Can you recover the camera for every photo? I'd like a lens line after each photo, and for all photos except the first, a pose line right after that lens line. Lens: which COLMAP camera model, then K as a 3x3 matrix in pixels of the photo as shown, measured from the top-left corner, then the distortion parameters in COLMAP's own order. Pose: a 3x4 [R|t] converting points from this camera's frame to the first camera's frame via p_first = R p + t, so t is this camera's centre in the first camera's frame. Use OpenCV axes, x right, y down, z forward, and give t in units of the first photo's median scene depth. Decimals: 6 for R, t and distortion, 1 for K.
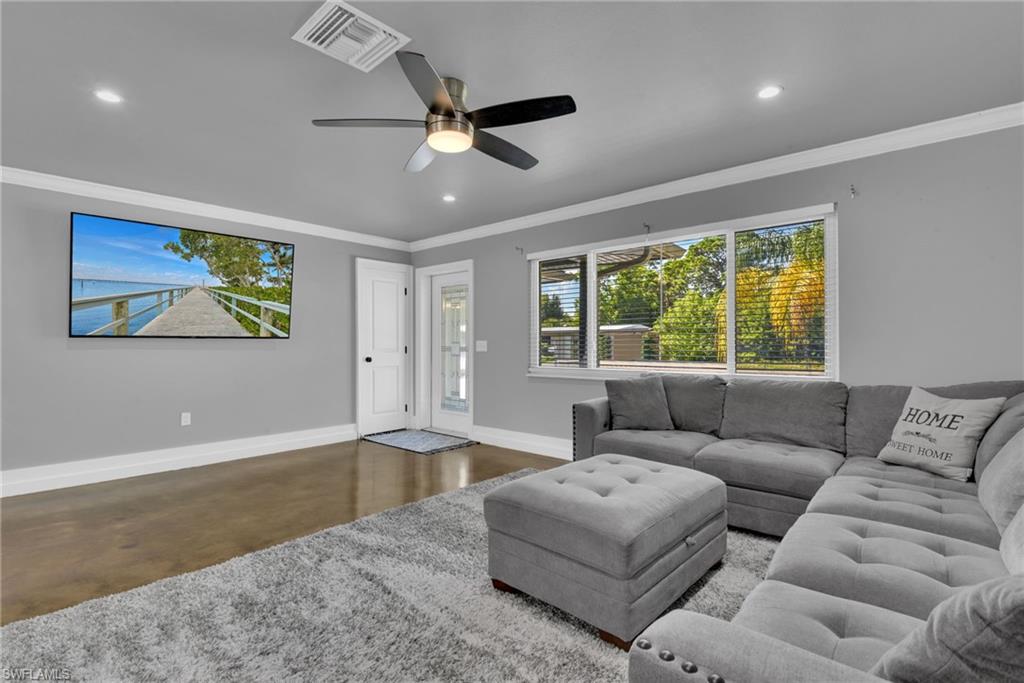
lens RADIAL K [[467.7, 0, 511.8], [0, 467.7, 335.4], [0, 0, 1]] dist [0.000025, -0.014273]
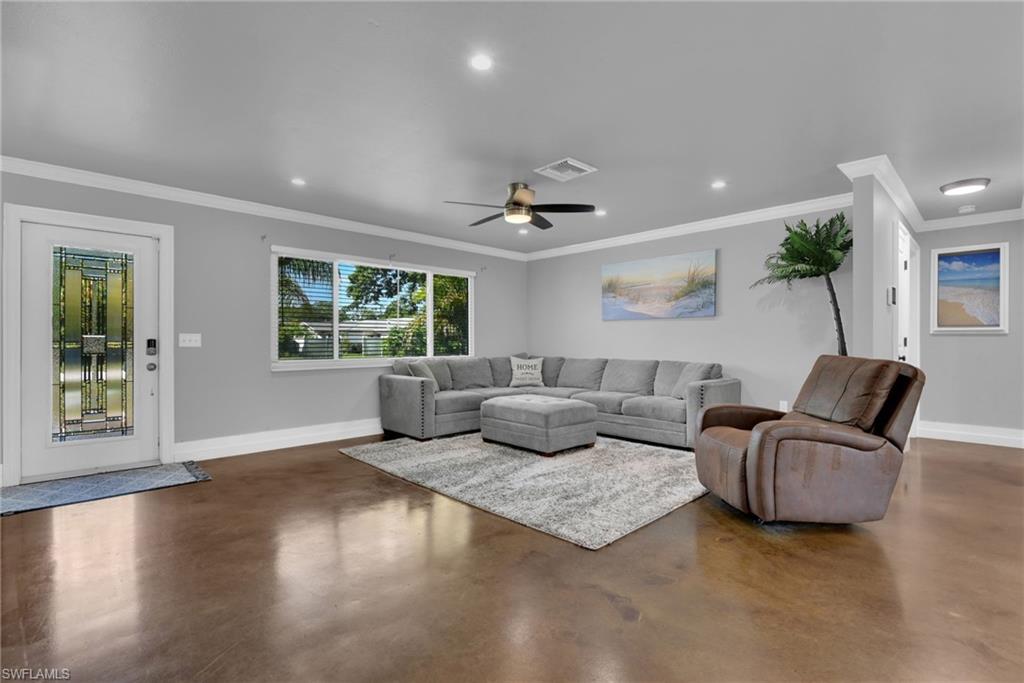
lens RADIAL K [[467.7, 0, 511.8], [0, 467.7, 335.4], [0, 0, 1]] dist [0.000025, -0.014273]
pose [[0.076251, 0.024915, 0.996777, -1.662707], [-0.009192, 0.999663, -0.024284, 0.058554], [-0.997046, -0.007311, 0.076454, 0.822718]]
